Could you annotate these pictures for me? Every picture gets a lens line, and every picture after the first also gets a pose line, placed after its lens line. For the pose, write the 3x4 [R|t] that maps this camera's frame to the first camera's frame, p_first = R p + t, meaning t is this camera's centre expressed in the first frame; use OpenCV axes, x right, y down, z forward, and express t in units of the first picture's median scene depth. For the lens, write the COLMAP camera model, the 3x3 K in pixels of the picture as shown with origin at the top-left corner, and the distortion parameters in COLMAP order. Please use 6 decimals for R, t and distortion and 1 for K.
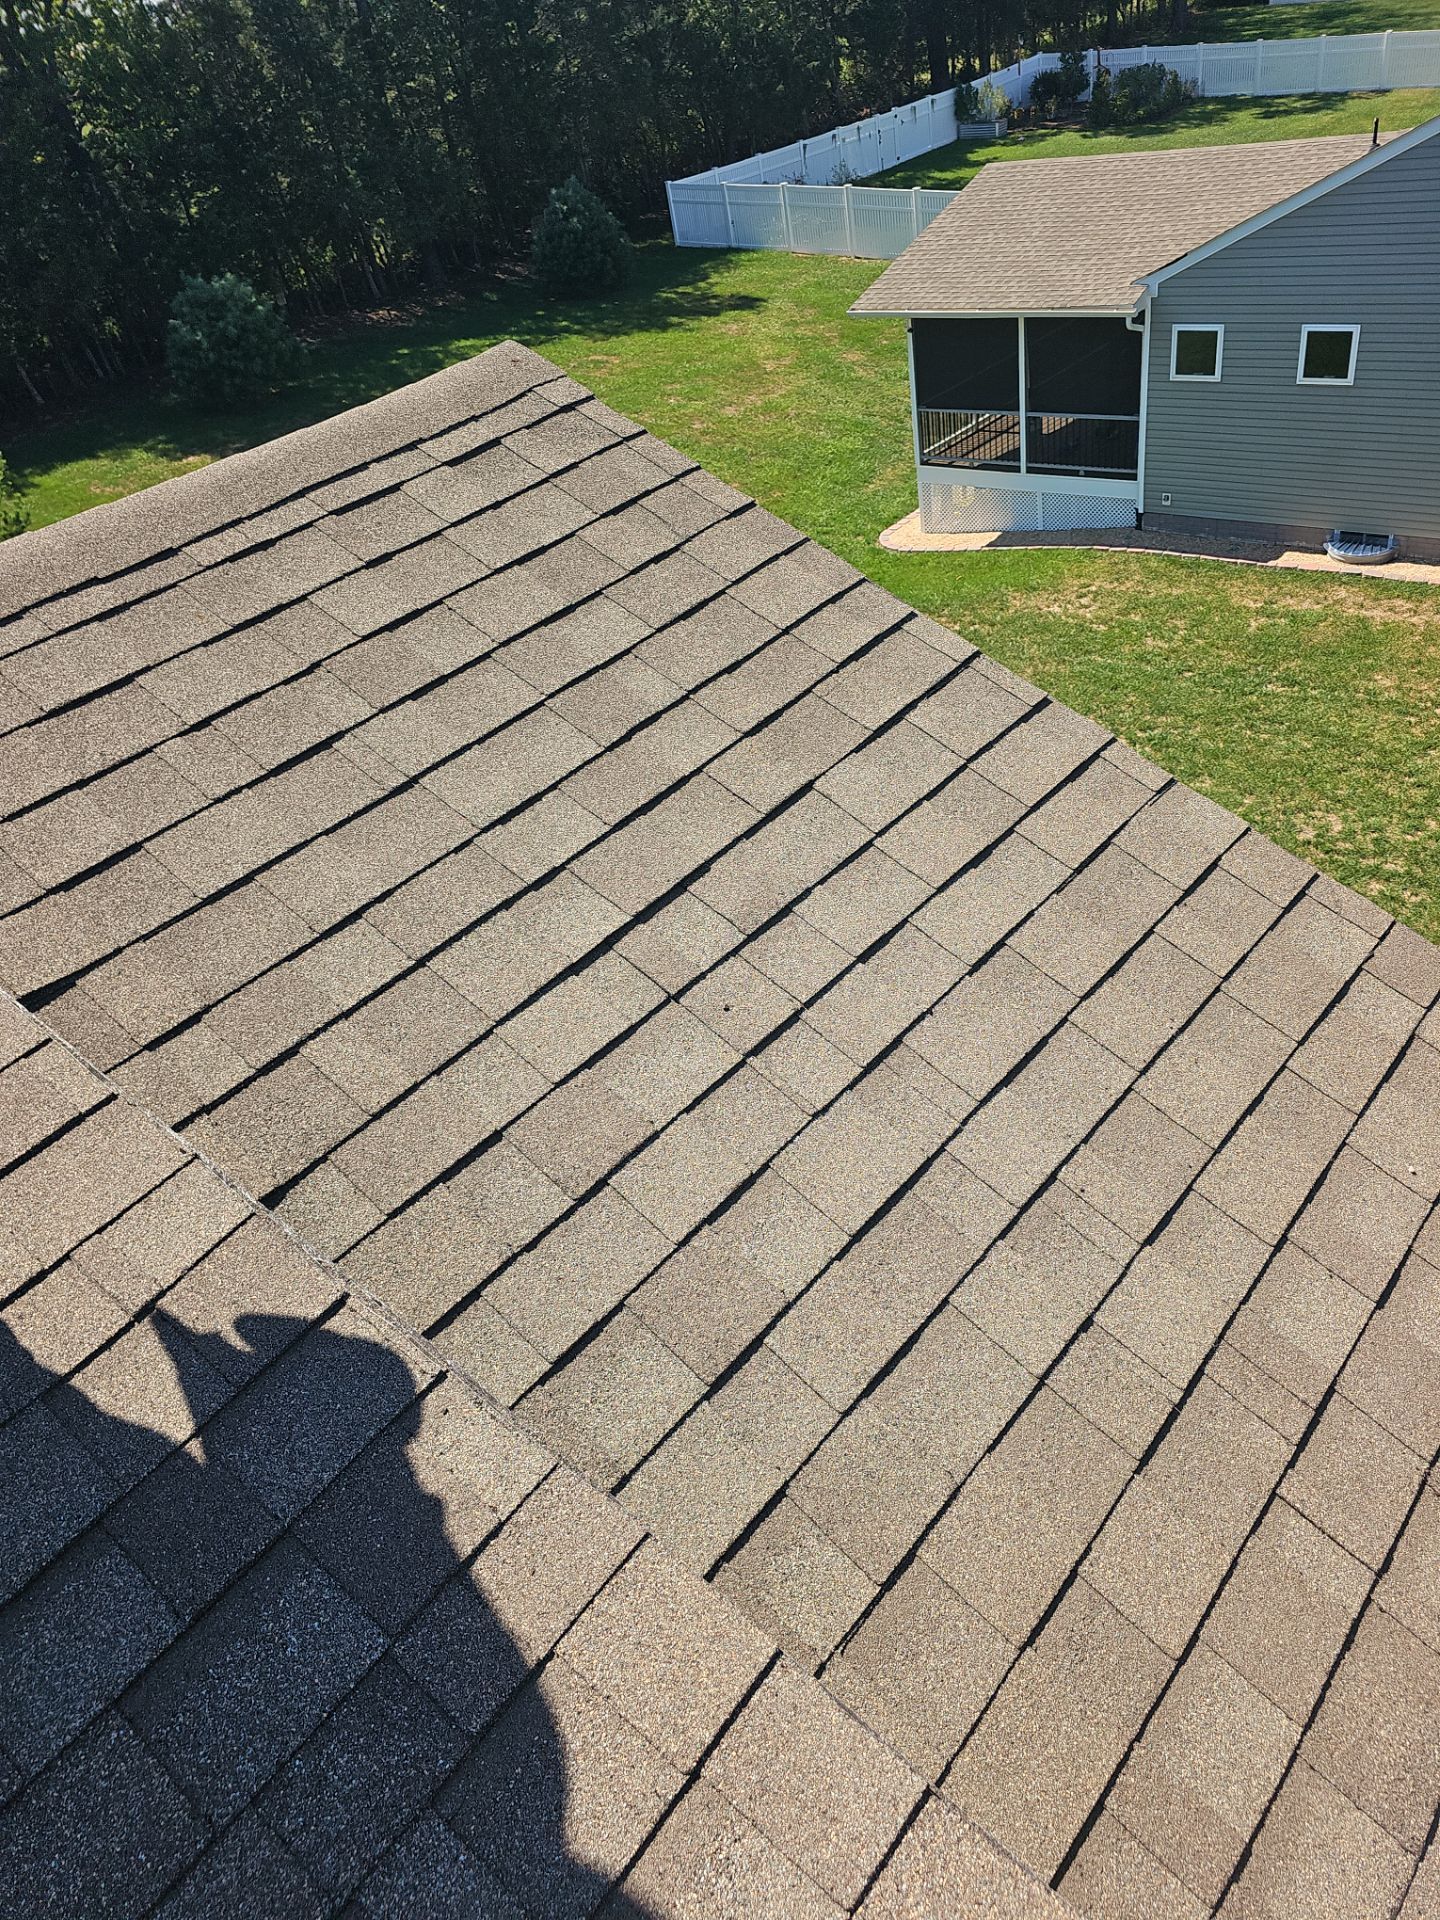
lens RADIAL K [[1252.6, 0, 720.0], [0, 1252.6, 960.0], [0, 0, 1]] dist [0.044939, -0.036484]
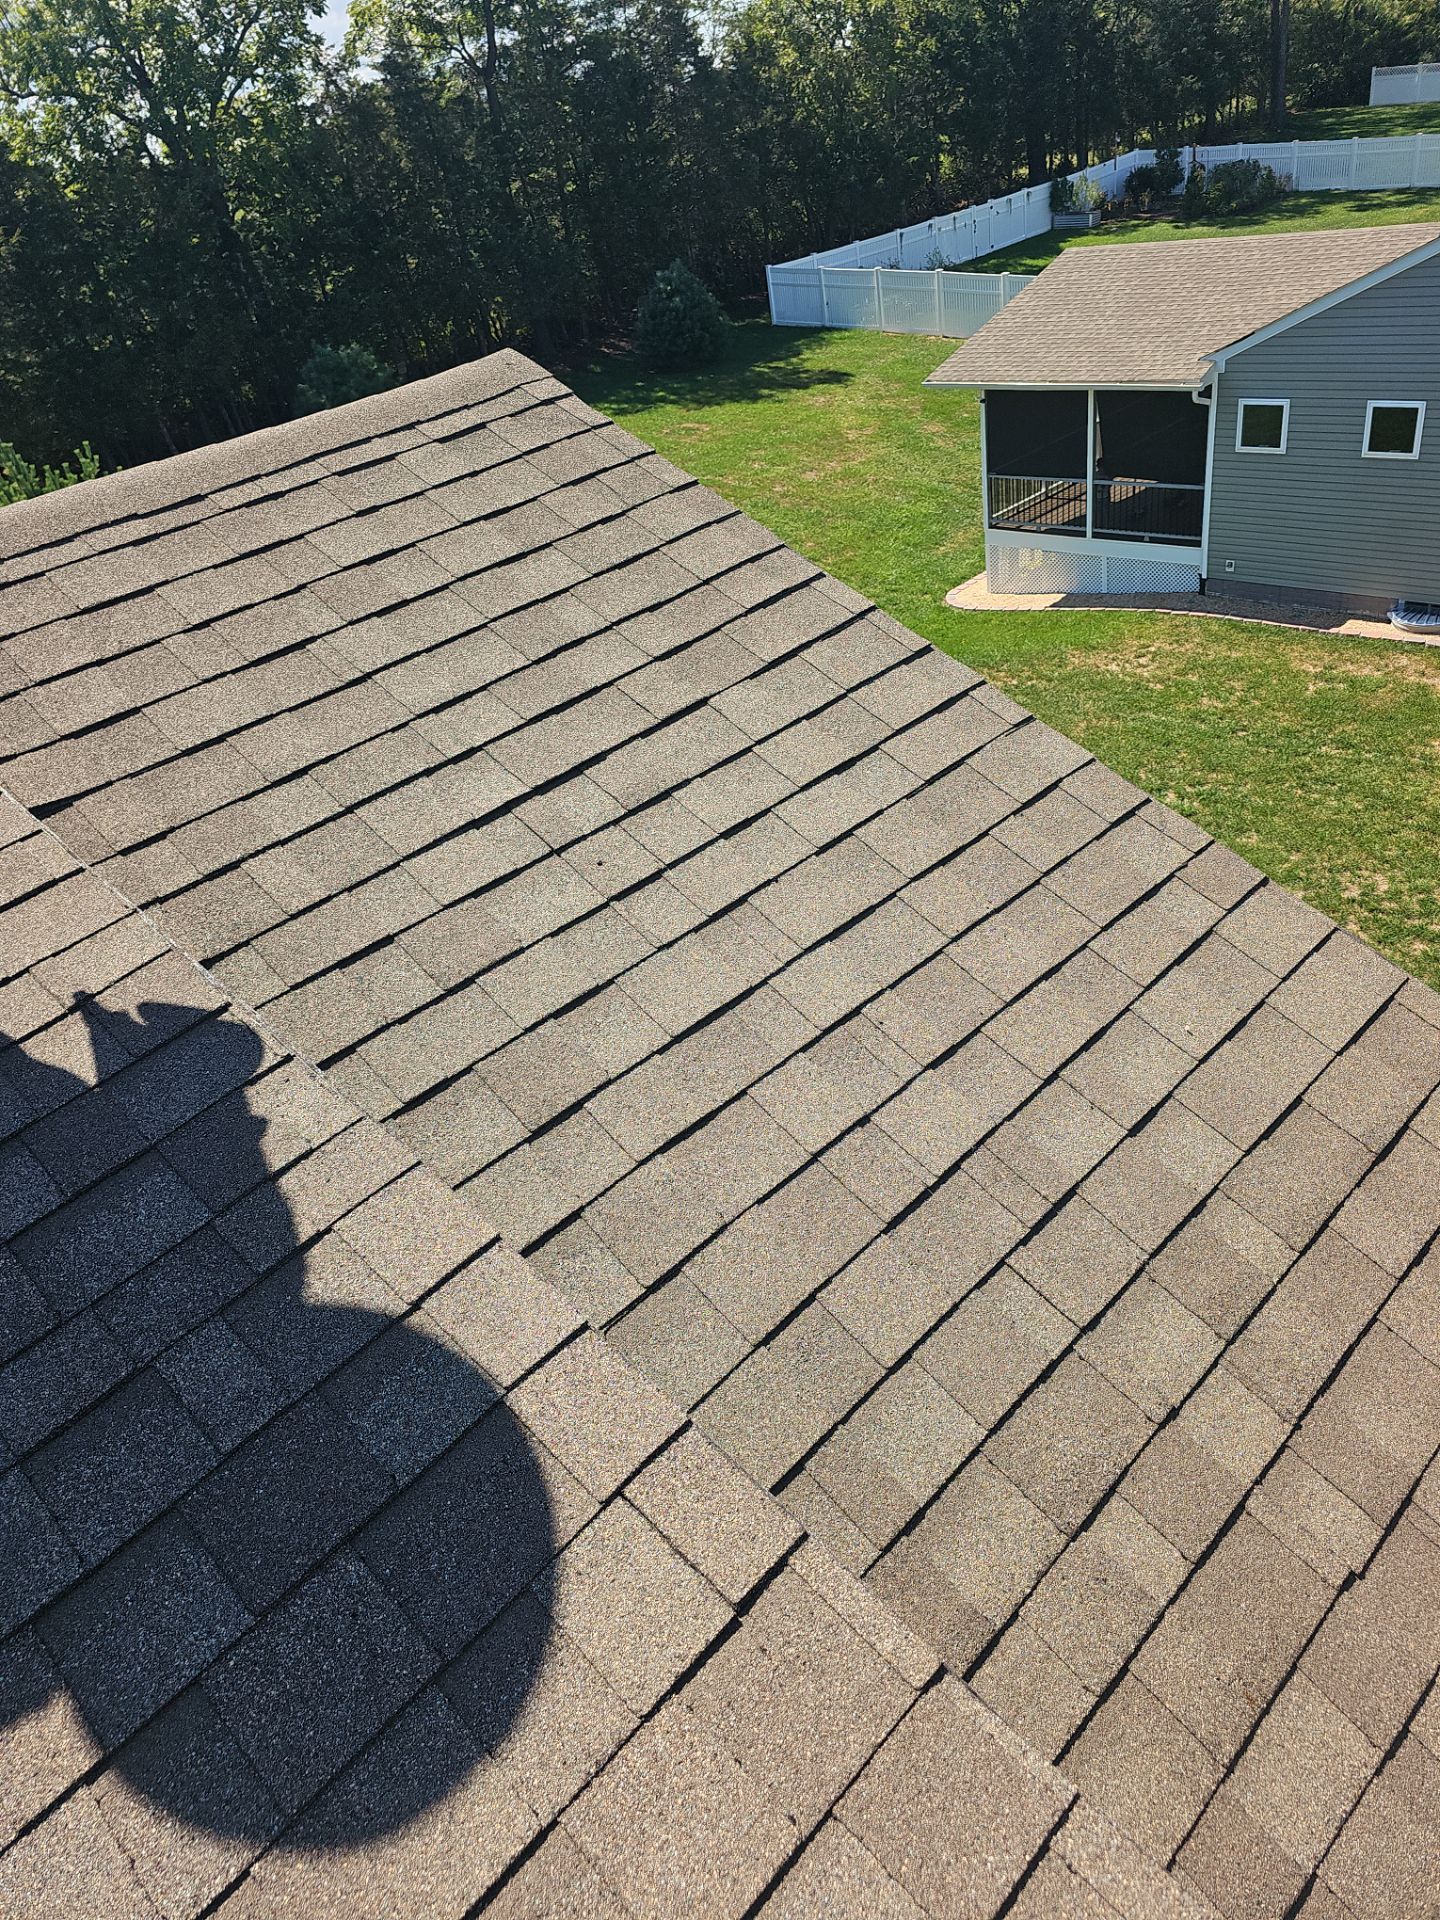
lens RADIAL K [[1283.2, 0, 720.0], [0, 1283.2, 960.0], [0, 0, 1]] dist [0.046199, -0.040507]
pose [[0.995295, 0.053152, -0.081016, 0.176763], [-0.058590, 0.996079, -0.066287, 0.162141], [0.077175, 0.070722, 0.994506, -0.157637]]
